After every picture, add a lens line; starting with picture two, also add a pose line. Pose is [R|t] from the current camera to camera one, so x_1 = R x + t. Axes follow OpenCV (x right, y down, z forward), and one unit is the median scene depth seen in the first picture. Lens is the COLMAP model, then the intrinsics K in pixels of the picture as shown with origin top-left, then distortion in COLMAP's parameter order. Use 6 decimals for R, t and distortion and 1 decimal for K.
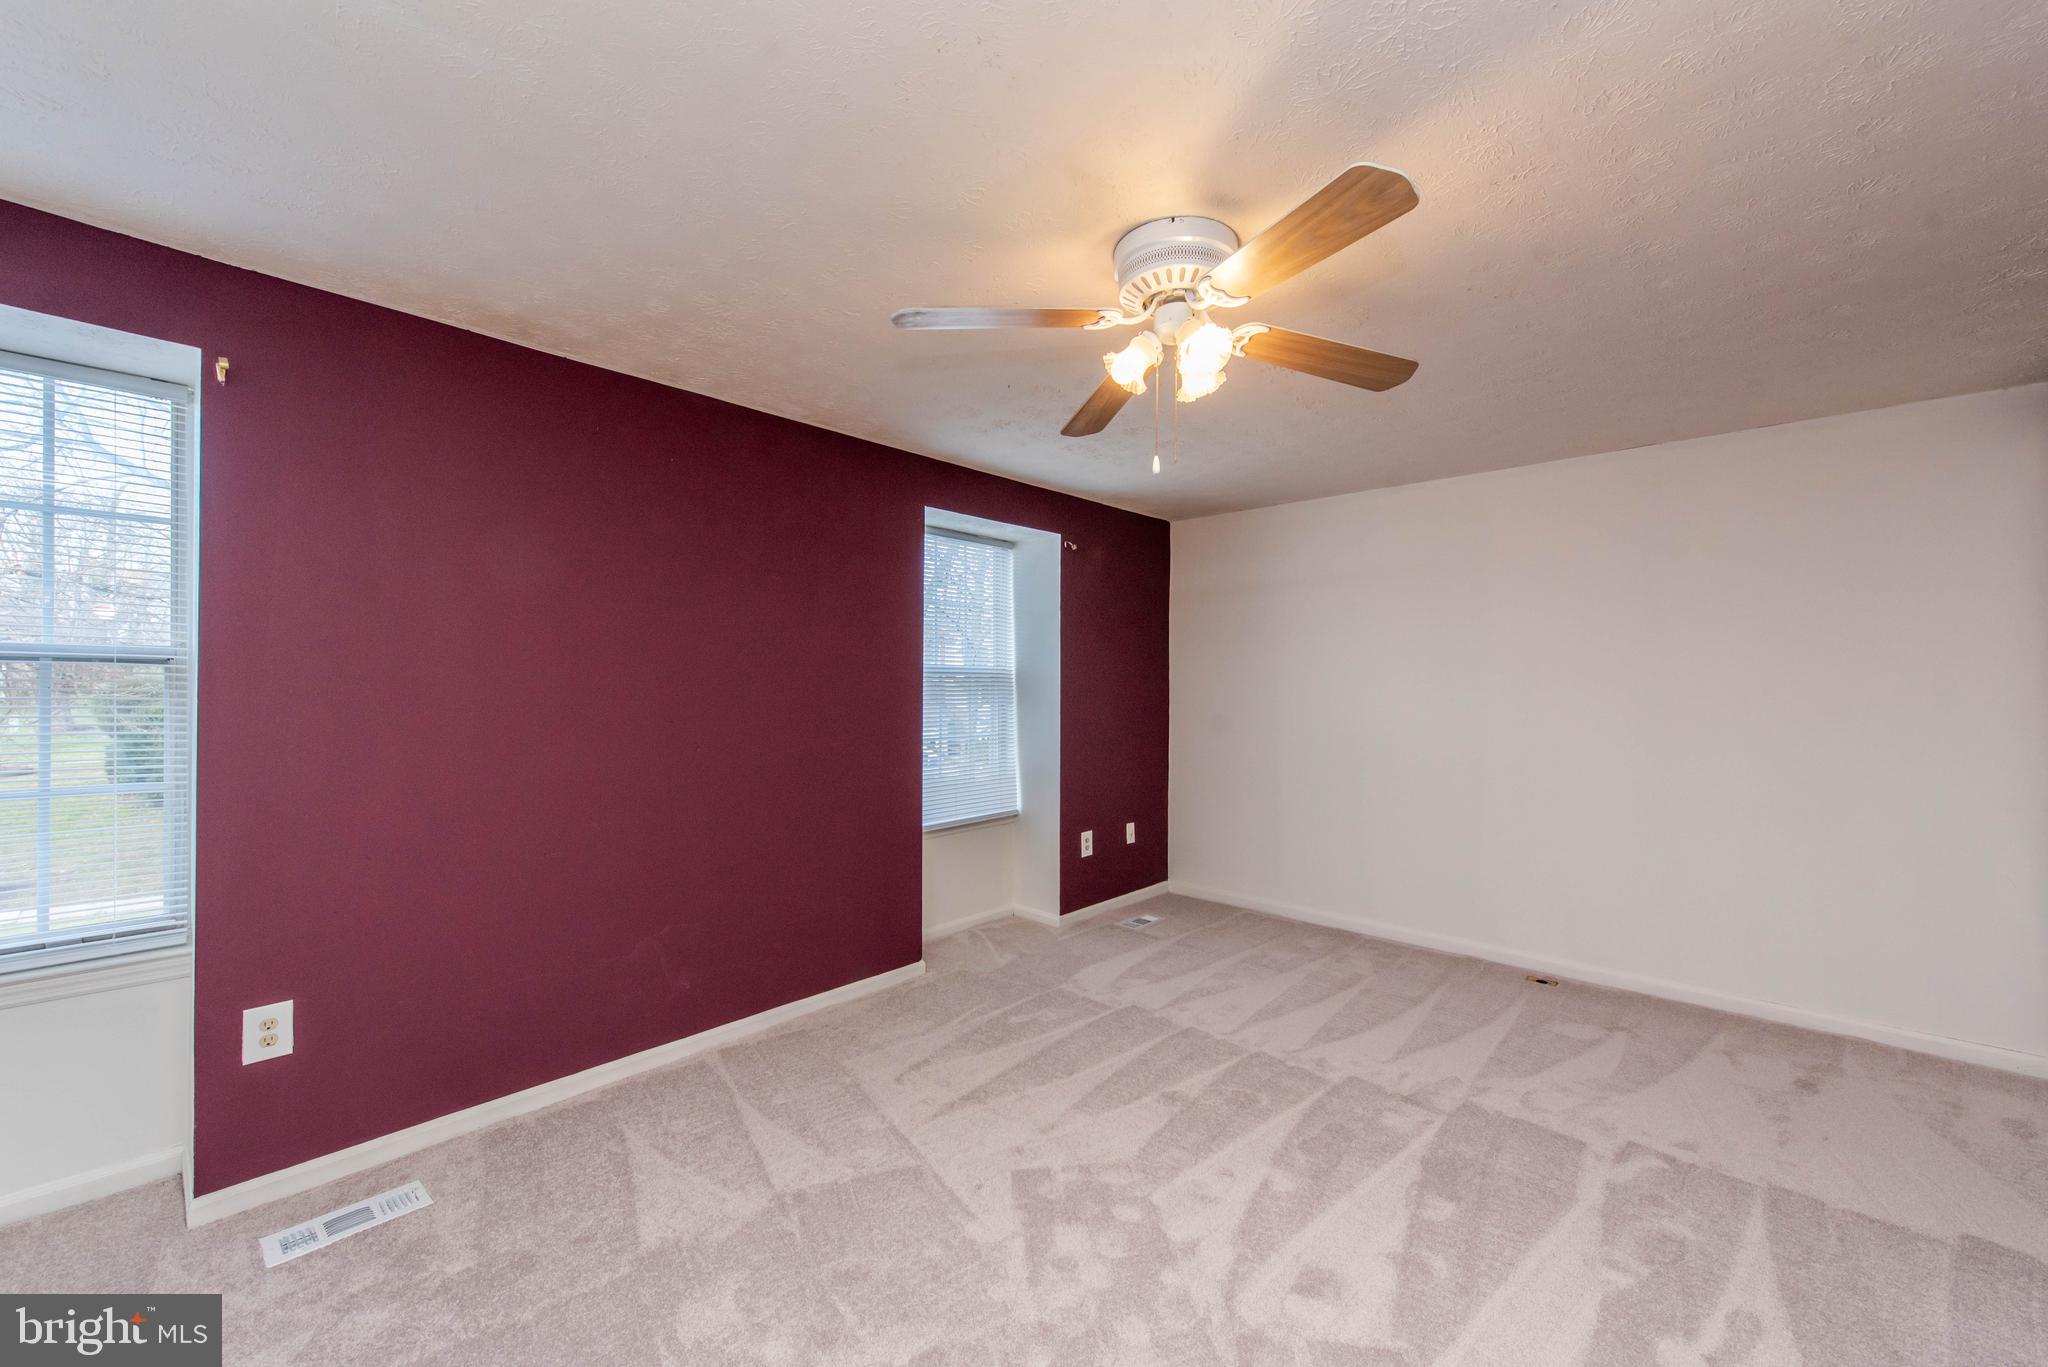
lens RADIAL K [[800.3, 0, 1014.5], [0, 800.3, 670.9], [0, 0, 1]] dist [0.016034, -0.003468]
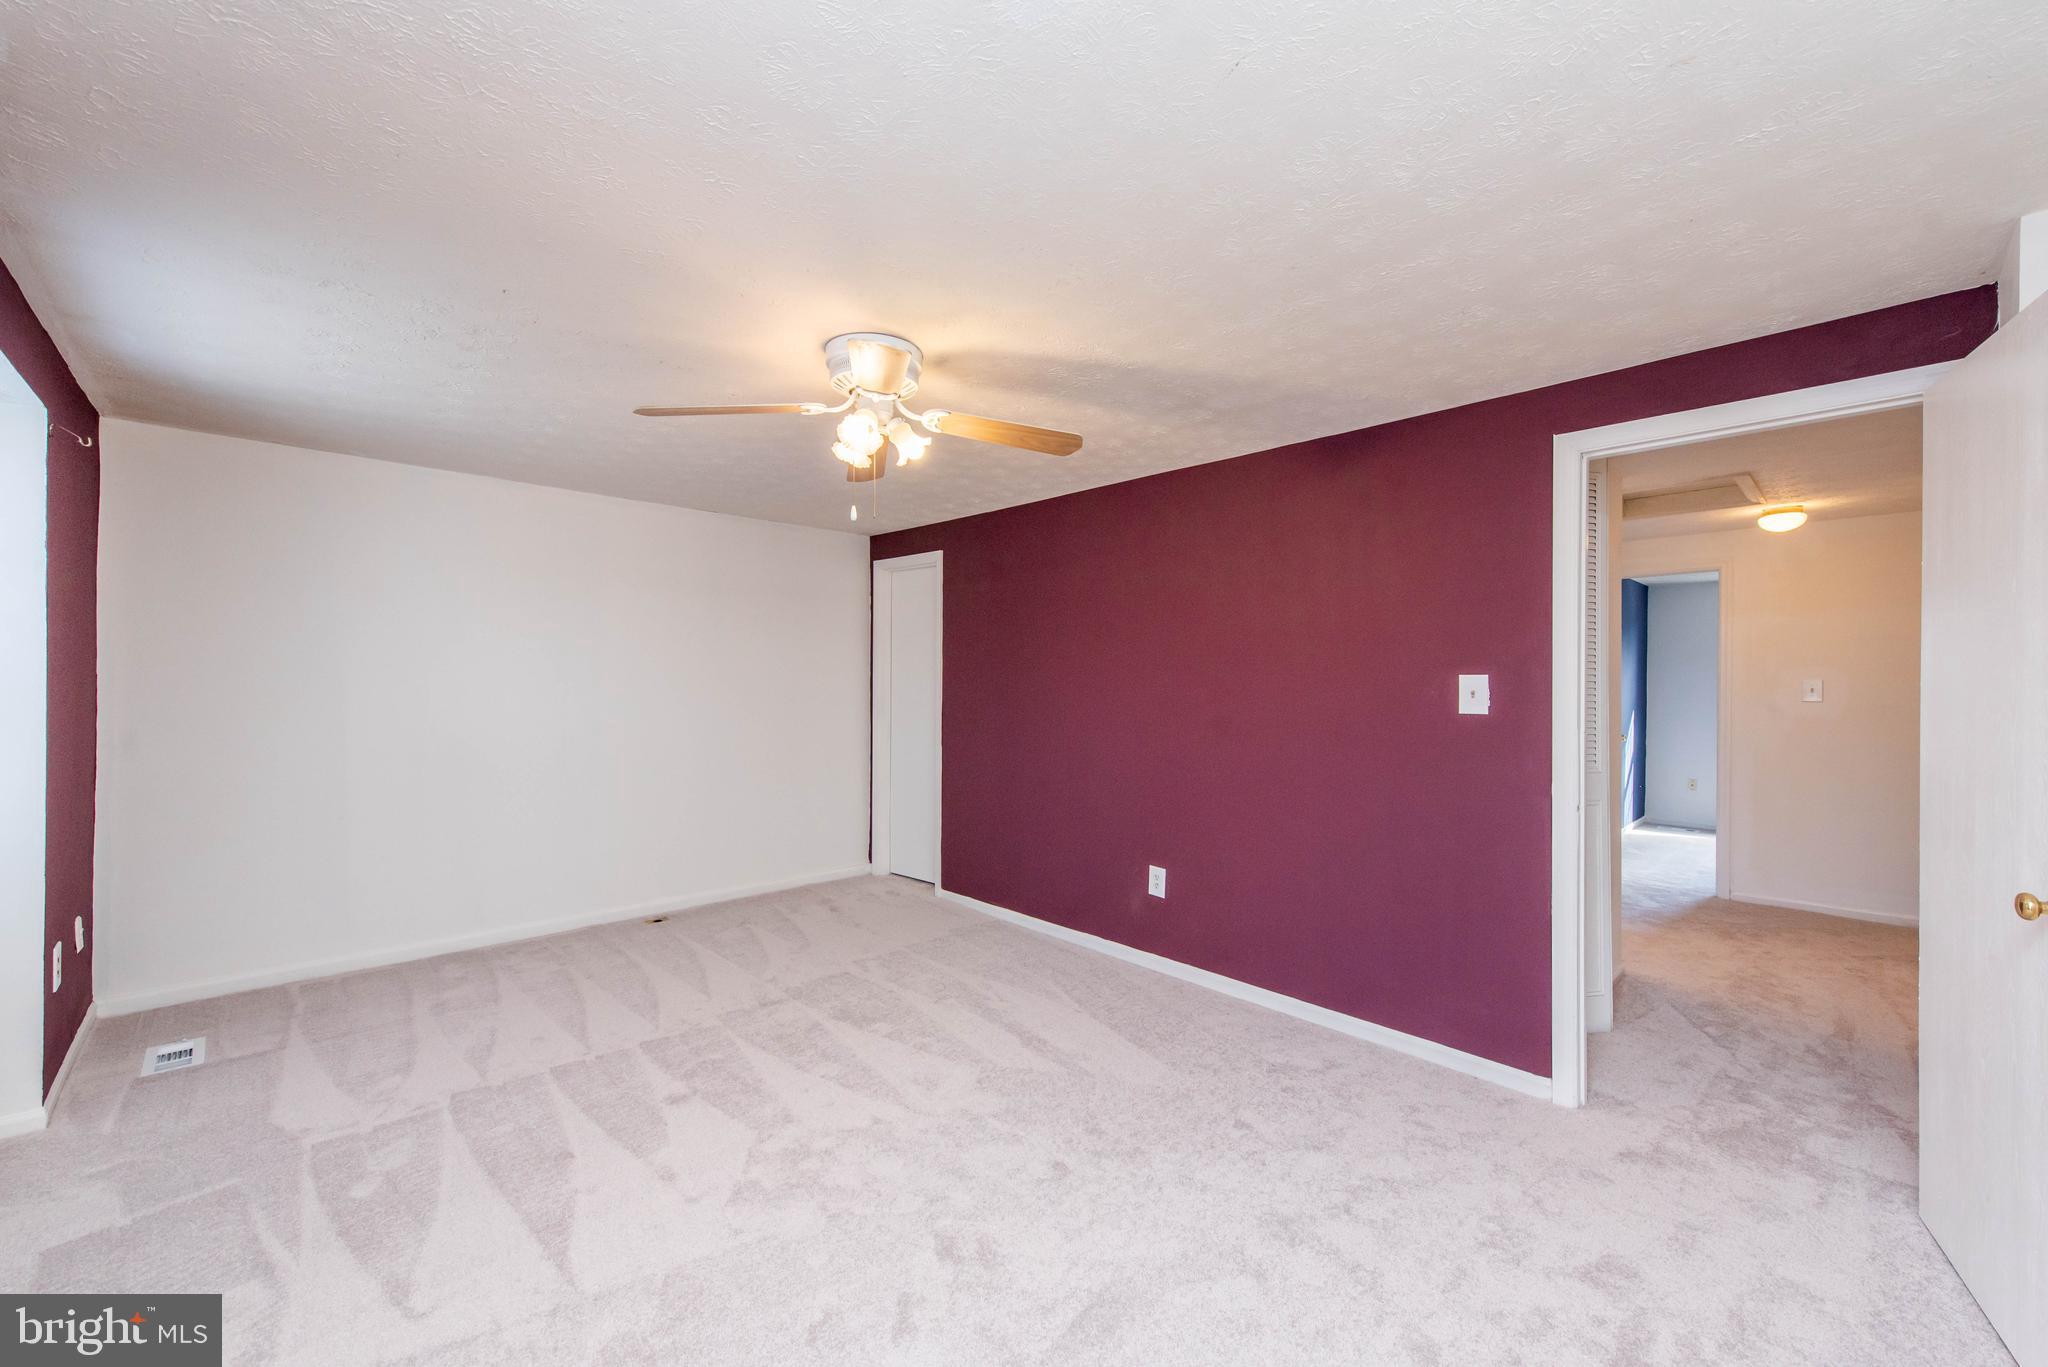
lens RADIAL K [[800.3, 0, 1040.2], [0, 800.3, 679.1], [0, 0, 1]] dist [0.016034, -0.003468]
pose [[0.055612, -0.004910, 0.998440, -0.588997], [-0.025132, 0.999664, 0.006316, -0.012634], [-0.998136, -0.025444, 0.055470, 0.369605]]
